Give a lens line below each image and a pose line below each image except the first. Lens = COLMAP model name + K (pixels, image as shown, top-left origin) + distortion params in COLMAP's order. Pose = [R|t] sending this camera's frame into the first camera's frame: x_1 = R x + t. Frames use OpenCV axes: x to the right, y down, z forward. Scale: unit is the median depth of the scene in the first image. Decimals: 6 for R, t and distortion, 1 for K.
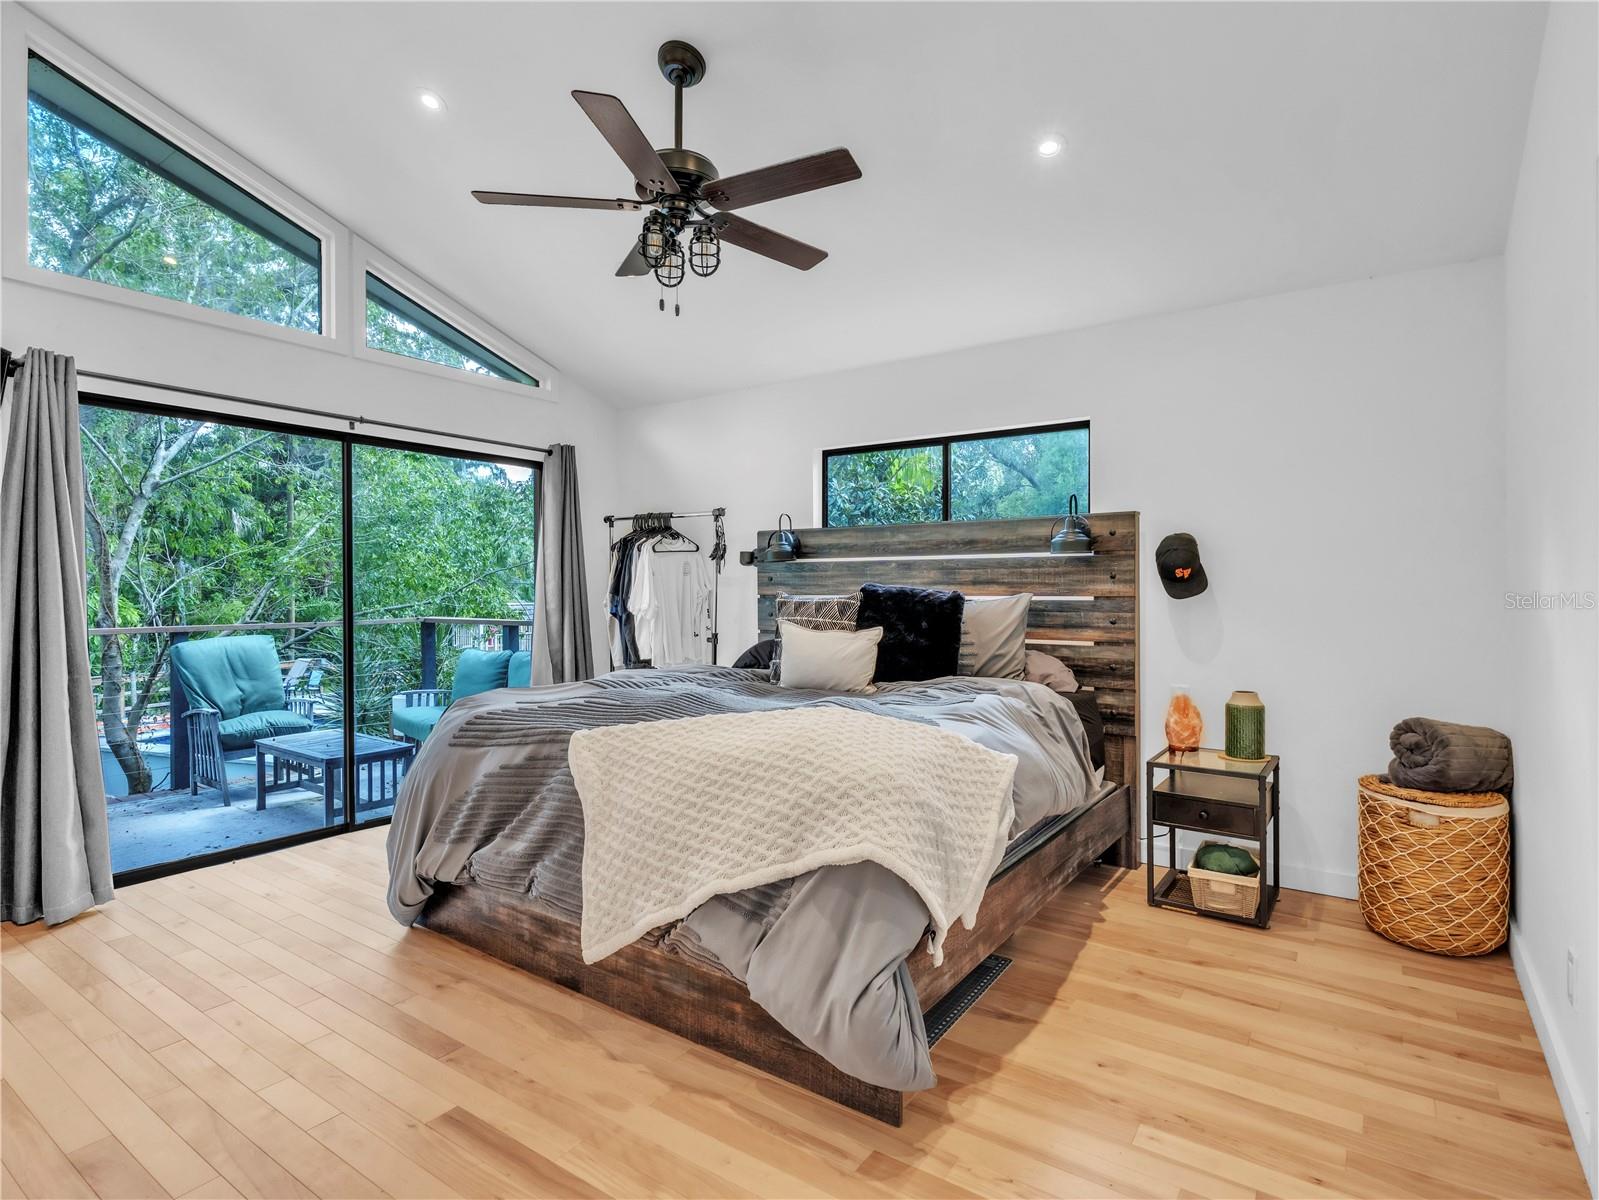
lens RADIAL K [[789.4, 0, 799.5], [0, 789.4, 600.0], [0, 0, 1]] dist [-0.005638, 0.000732]
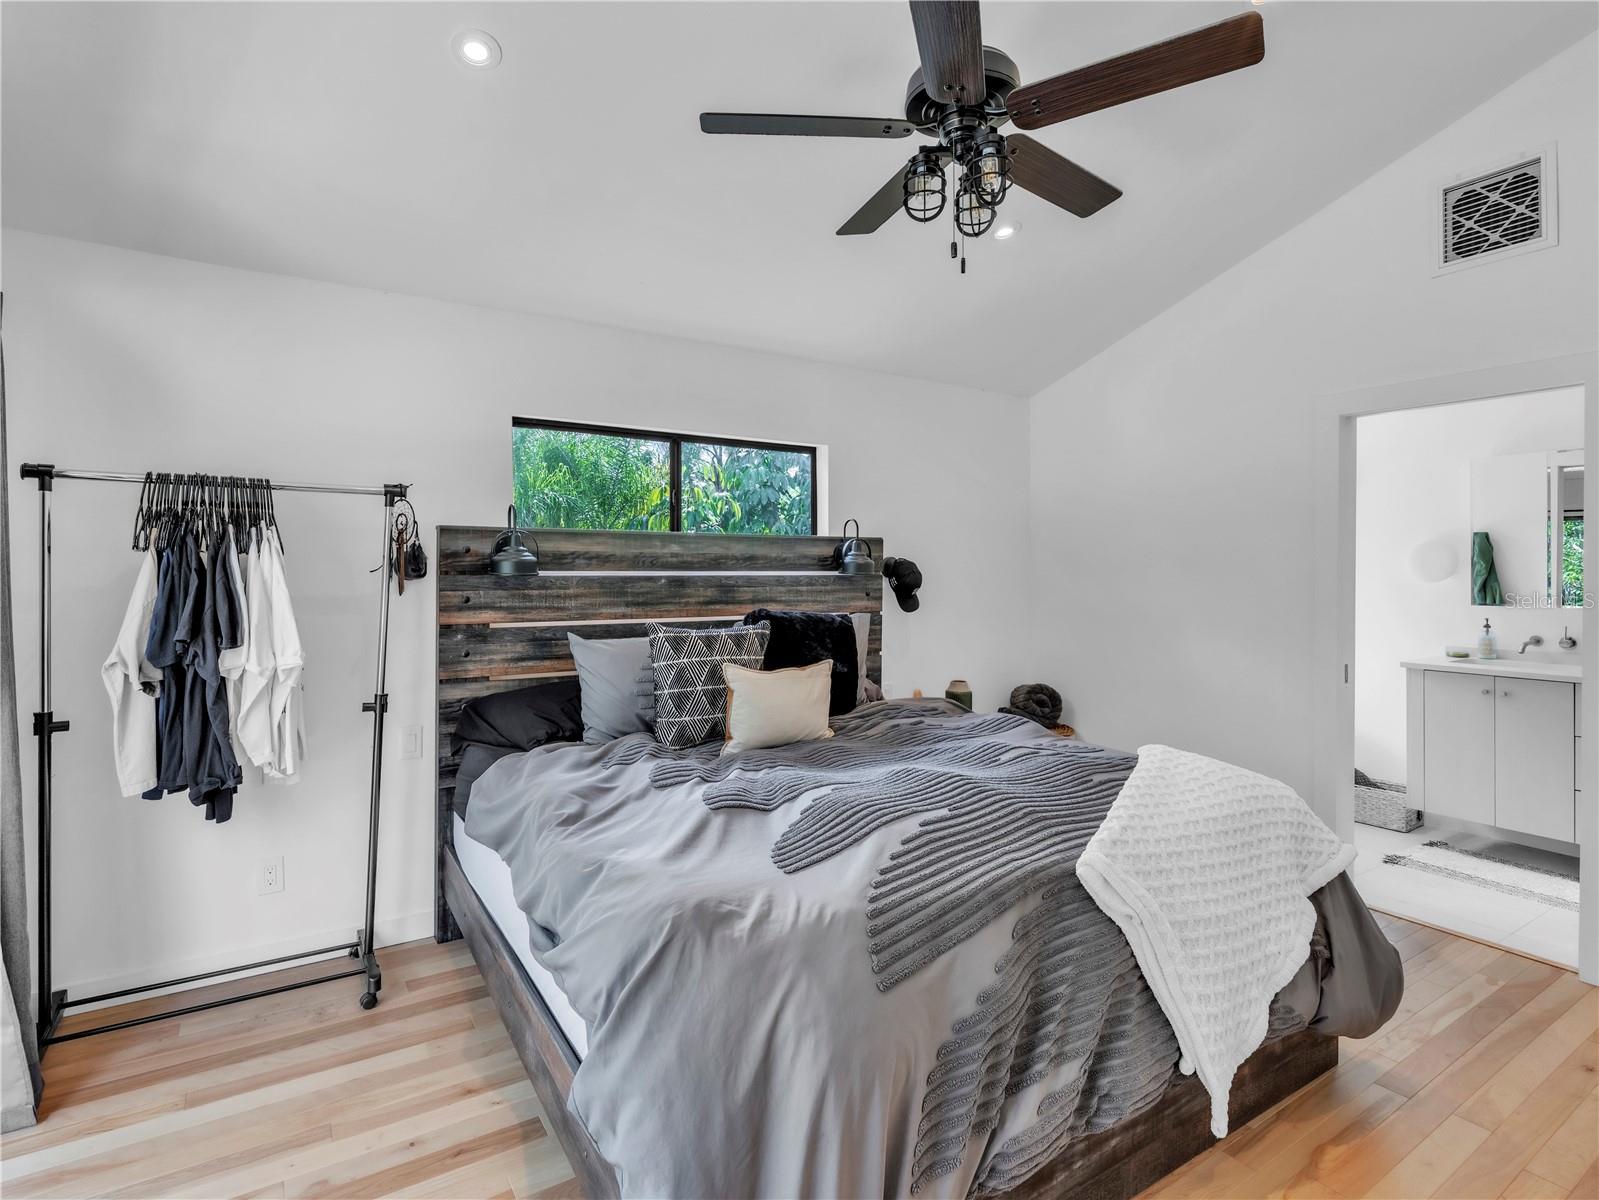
lens RADIAL K [[789.4, 0, 799.5], [0, 789.4, 600.0], [0, 0, 1]] dist [-0.005638, 0.000732]
pose [[0.422811, -0.010251, 0.906160, -0.621072], [0.031333, 0.999504, -0.003313, -0.018887], [-0.905676, 0.029794, 0.422923, 0.561373]]
